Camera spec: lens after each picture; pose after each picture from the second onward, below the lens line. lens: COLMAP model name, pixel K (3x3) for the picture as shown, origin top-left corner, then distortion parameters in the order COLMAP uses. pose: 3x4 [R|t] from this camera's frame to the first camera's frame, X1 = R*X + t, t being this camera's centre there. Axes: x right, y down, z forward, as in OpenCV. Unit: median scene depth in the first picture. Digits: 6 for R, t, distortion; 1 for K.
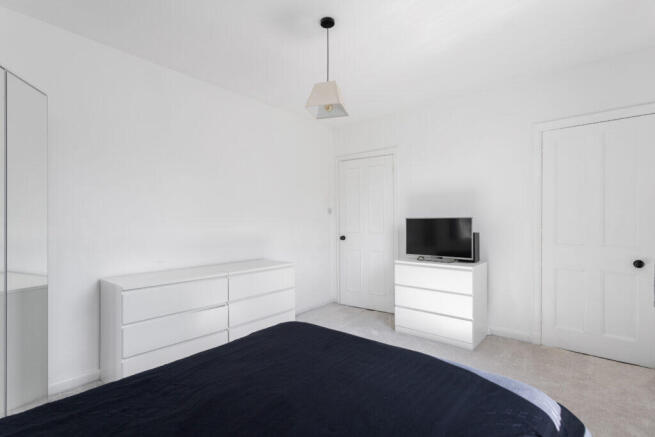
lens RADIAL K [[314.0, 0, 326.4], [0, 314.0, 223.2], [0, 0, 1]] dist [0.003520, 0.000206]
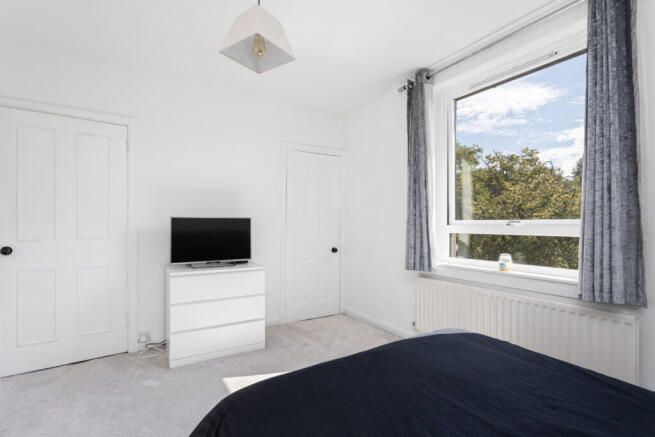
lens RADIAL K [[314.0, 0, 326.5], [0, 314.0, 222.2], [0, 0, 1]] dist [0.003520, 0.000206]
pose [[0.297826, 0.011125, 0.954555, -0.383412], [0.001644, 0.999925, -0.012167, 0.008421], [-0.954619, 0.005193, 0.297785, 0.427352]]
